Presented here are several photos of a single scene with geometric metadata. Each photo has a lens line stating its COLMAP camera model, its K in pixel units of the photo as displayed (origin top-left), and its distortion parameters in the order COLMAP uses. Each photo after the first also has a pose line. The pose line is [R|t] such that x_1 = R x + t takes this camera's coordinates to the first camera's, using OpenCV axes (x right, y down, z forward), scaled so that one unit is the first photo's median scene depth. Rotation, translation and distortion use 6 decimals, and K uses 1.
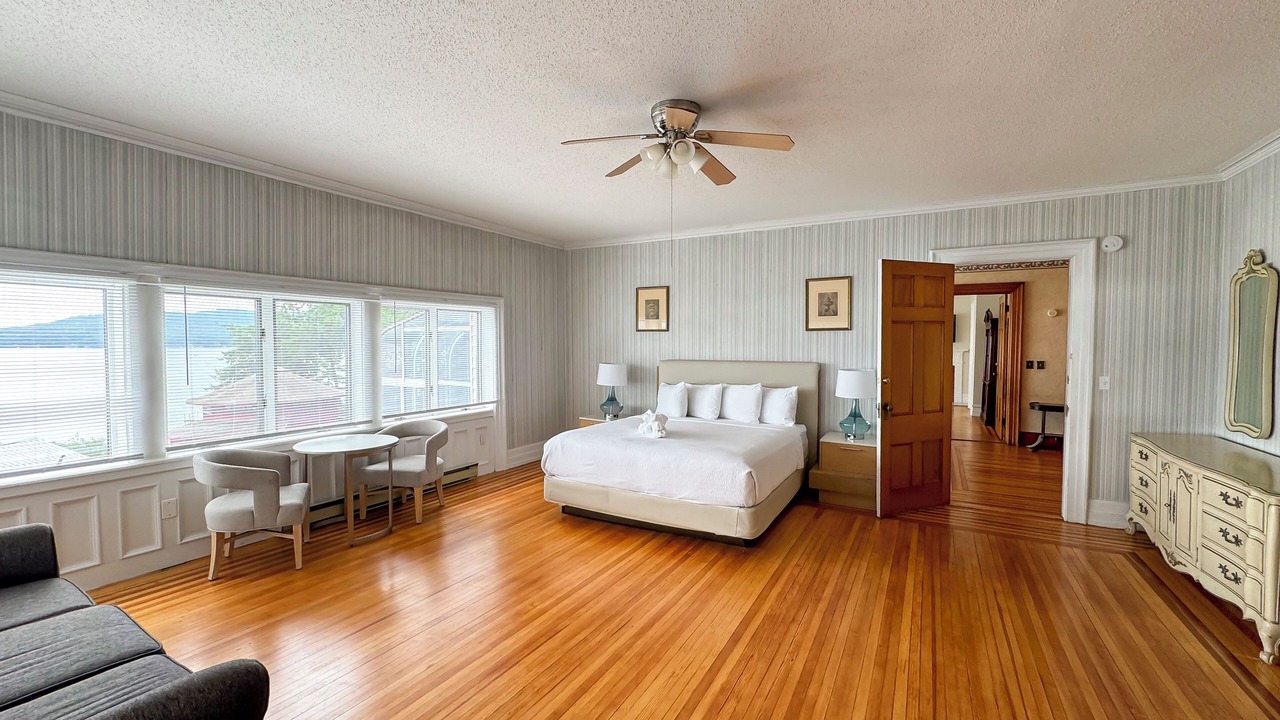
lens RADIAL K [[513.6, 0, 649.9], [0, 513.6, 357.4], [0, 0, 1]] dist [-0.004009, 0.000500]
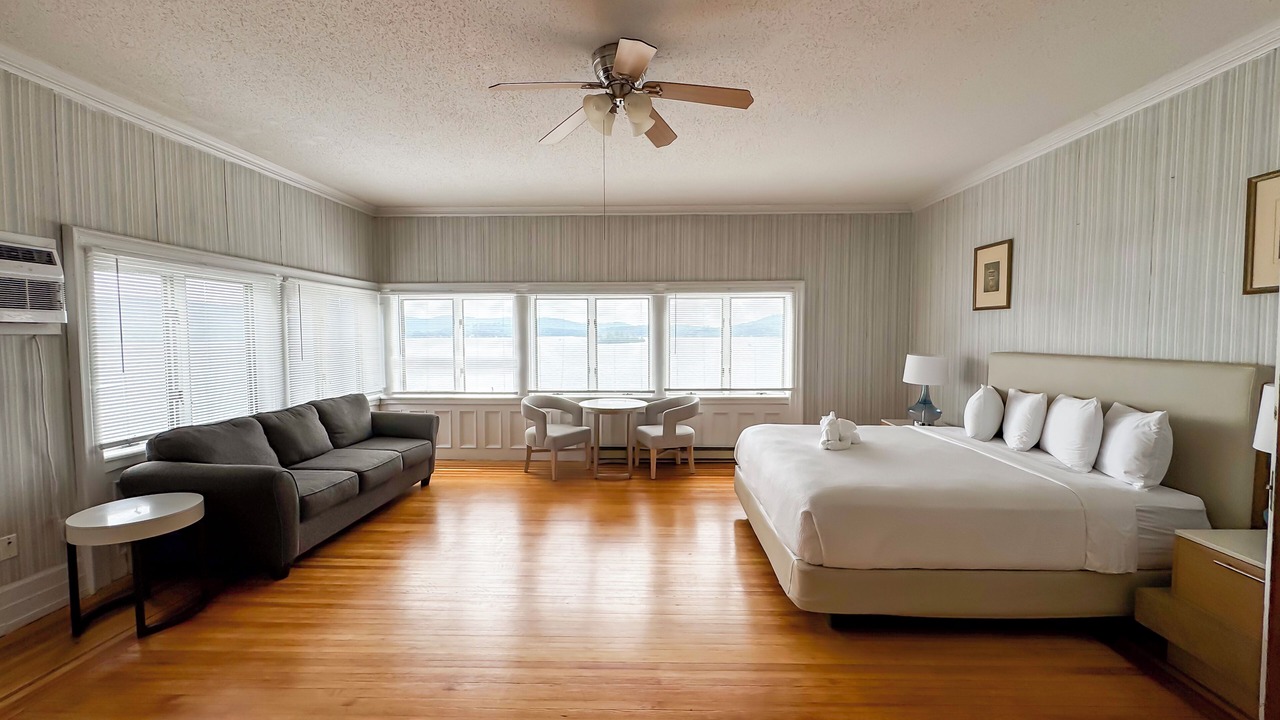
lens RADIAL K [[513.6, 0, 650.6], [0, 513.6, 358.1], [0, 0, 1]] dist [-0.004009, 0.000500]
pose [[0.476312, 0.040081, -0.878363, 0.457926], [-0.021516, 0.999193, 0.033926, 0.000289], [0.879013, 0.002740, 0.476789, 0.330683]]
